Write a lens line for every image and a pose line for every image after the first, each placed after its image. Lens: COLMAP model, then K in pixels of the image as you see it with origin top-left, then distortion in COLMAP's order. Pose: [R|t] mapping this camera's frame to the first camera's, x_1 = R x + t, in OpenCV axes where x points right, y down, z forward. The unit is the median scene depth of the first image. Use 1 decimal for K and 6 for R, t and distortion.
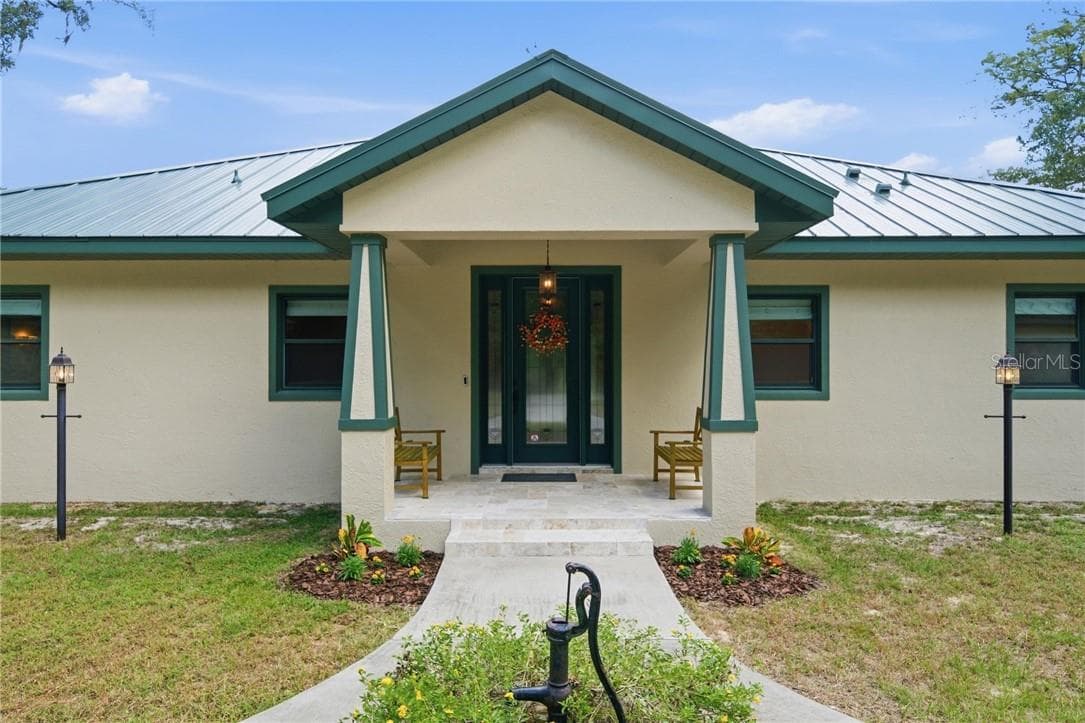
lens RADIAL K [[655.0, 0, 542.5], [0, 655.0, 361.5], [0, 0, 1]] dist [0.002473, 0.000158]
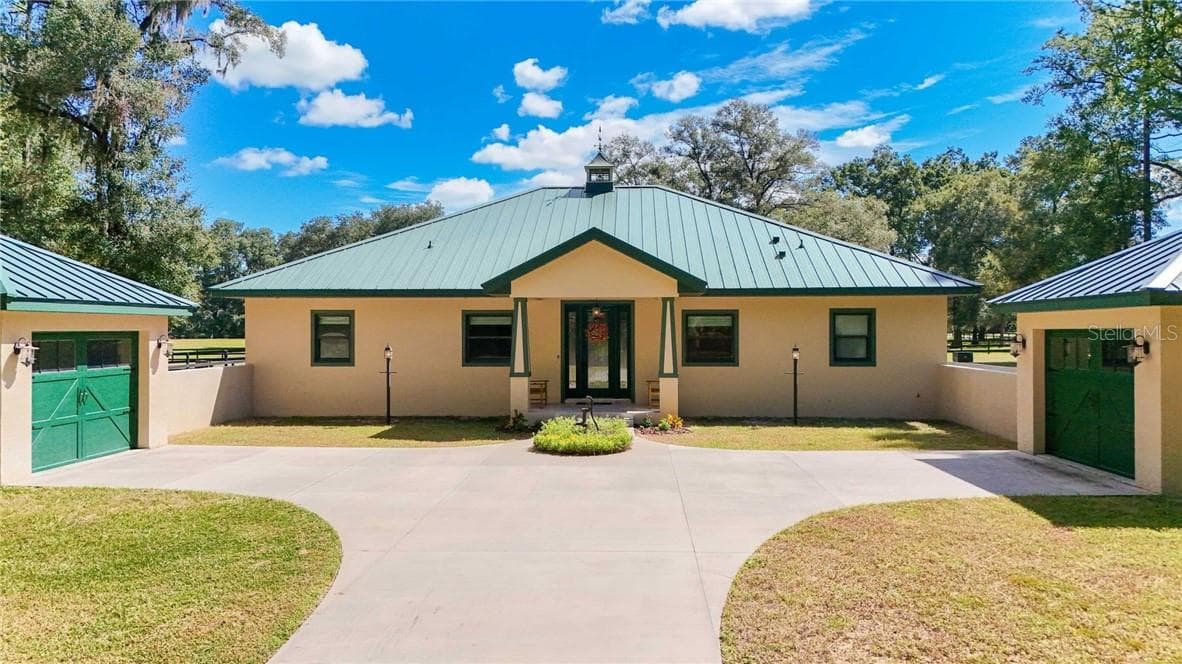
lens RADIAL K [[822.6, 0, 591.0], [0, 822.6, 332.0], [0, 0, 1]] dist [0.003977, 0.001972]
pose [[0.998581, 0.000507, -0.053253, 0.128238], [-0.000284, 0.999991, 0.004201, -0.061578], [0.053255, -0.004180, 0.998572, -1.648933]]
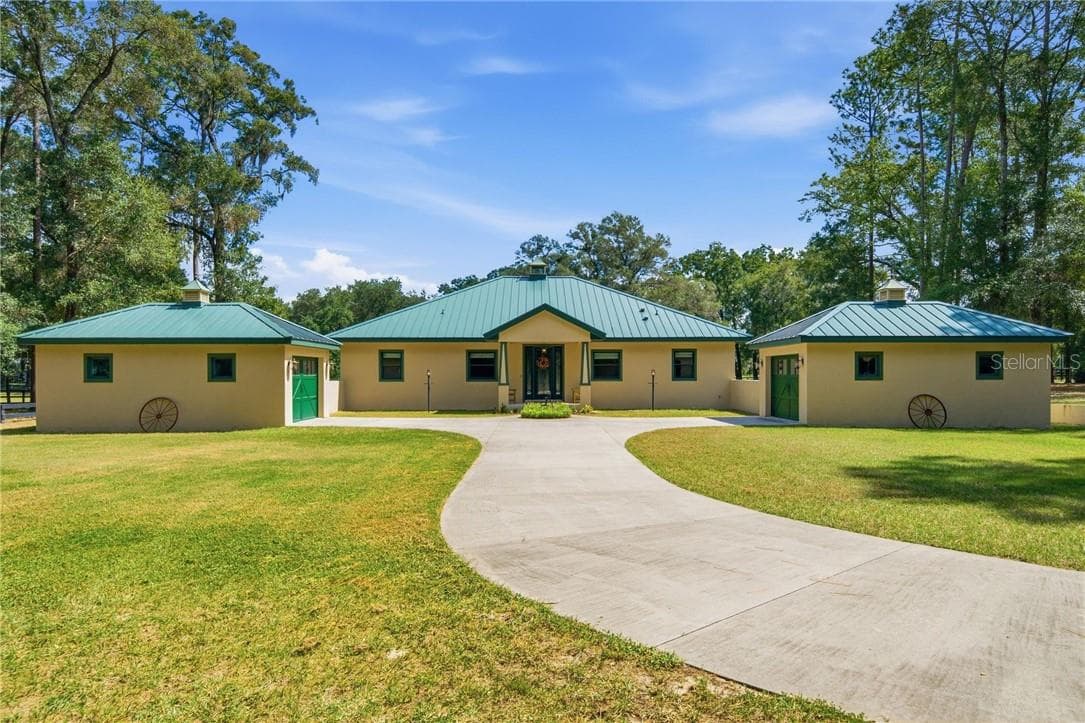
lens RADIAL K [[655.0, 0, 542.5], [0, 655.0, 361.5], [0, 0, 1]] dist [0.002473, 0.000158]
pose [[0.999868, -0.001009, 0.016237, -0.062798], [0.001340, 0.999791, -0.020408, 0.025334], [-0.016213, 0.020428, 0.999660, -2.767836]]
